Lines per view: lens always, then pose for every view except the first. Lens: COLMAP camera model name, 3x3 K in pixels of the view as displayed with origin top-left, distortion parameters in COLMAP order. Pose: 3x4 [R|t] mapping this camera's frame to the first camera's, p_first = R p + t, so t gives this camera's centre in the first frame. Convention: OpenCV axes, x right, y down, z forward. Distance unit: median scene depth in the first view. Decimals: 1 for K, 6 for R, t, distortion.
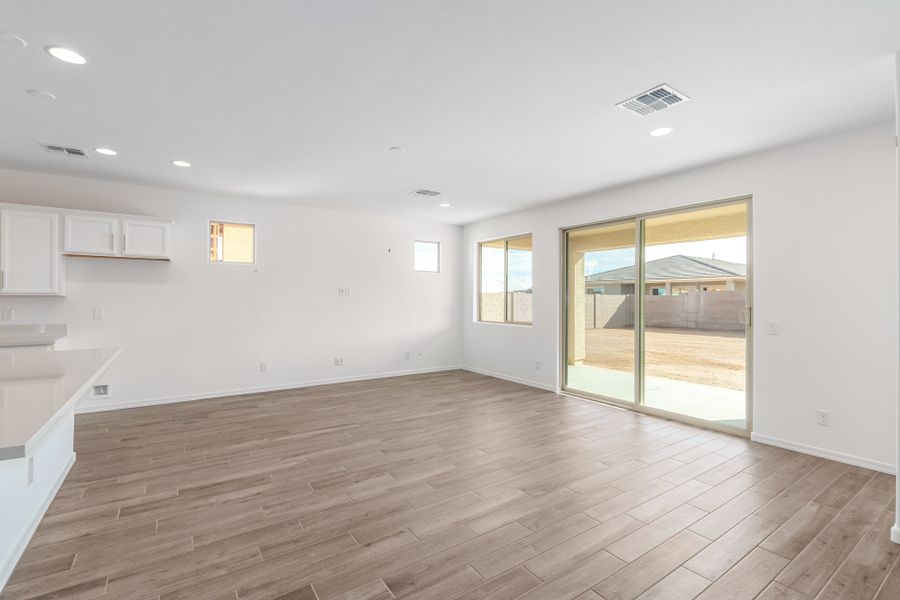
lens RADIAL K [[410.7, 0, 447.0], [0, 410.7, 297.3], [0, 0, 1]] dist [0.005378, -0.001348]
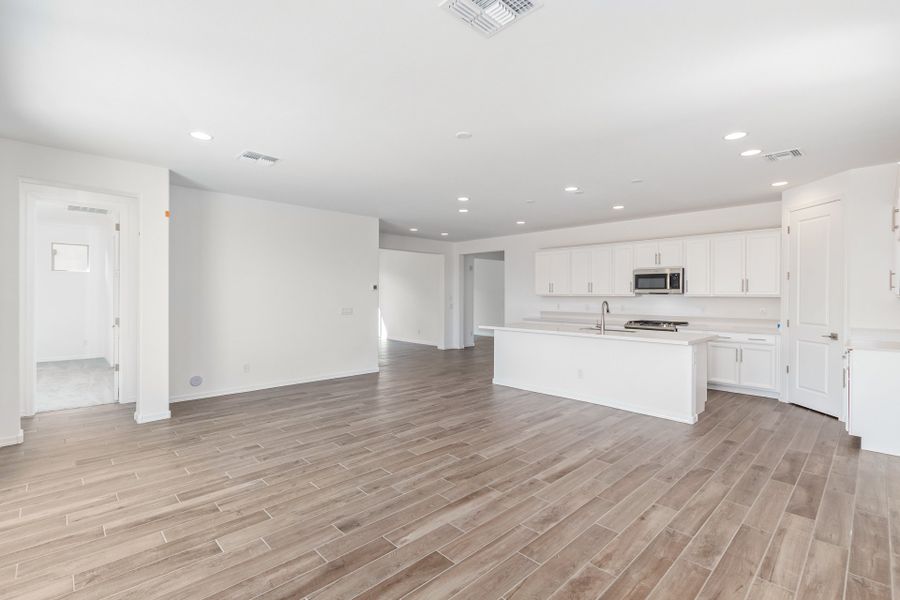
lens RADIAL K [[410.7, 0, 447.0], [0, 410.7, 297.3], [0, 0, 1]] dist [0.005378, -0.001348]
pose [[-0.986686, -0.010047, -0.162325, 0.063866], [-0.010498, 0.999943, 0.001925, 0.002430], [0.162296, 0.003604, -0.986736, 1.972223]]
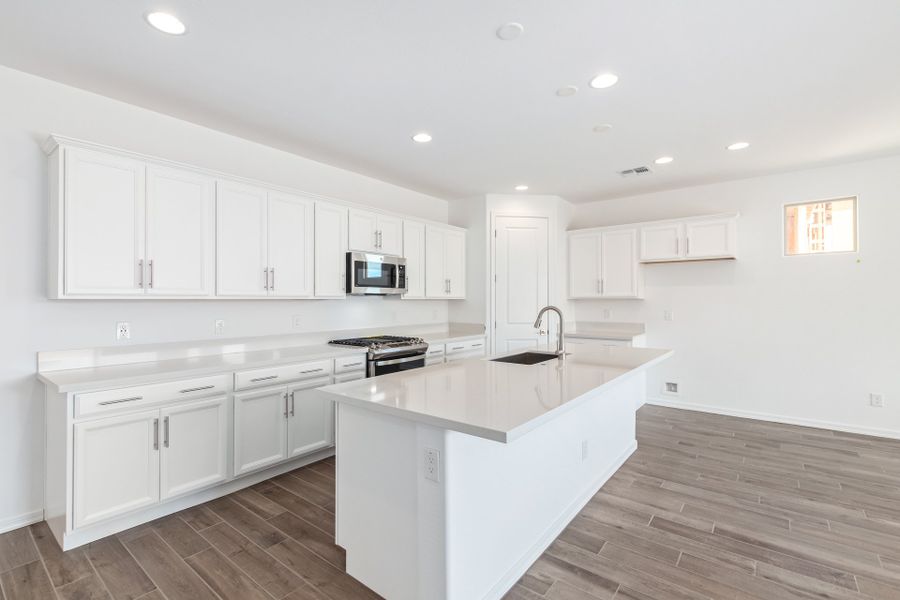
lens RADIAL K [[410.7, 0, 447.0], [0, 410.7, 297.3], [0, 0, 1]] dist [0.005378, -0.001348]
pose [[0.302051, -0.011135, -0.953227, -0.003000], [0.005623, 0.999935, -0.009899, 0.000658], [0.953275, -0.002370, 0.302094, 0.169316]]
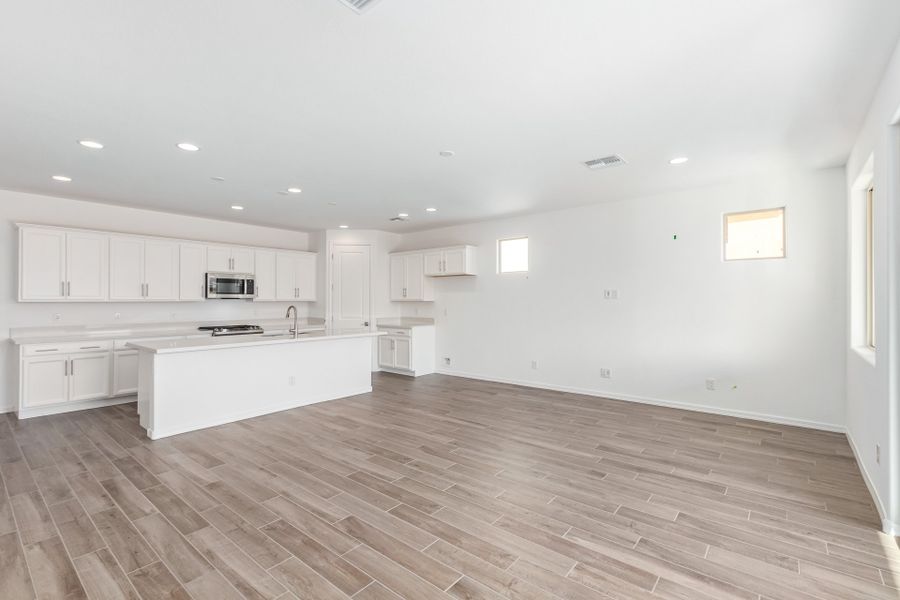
lens RADIAL K [[408.3, 0, 448.1], [0, 408.3, 301.6], [0, 0, 1]] dist [0.005620, -0.000858]
pose [[0.273878, -0.004999, -0.961751, 0.856928], [0.005653, 0.999978, -0.003588, 0.005950], [0.961748, -0.004454, 0.273901, 0.760380]]
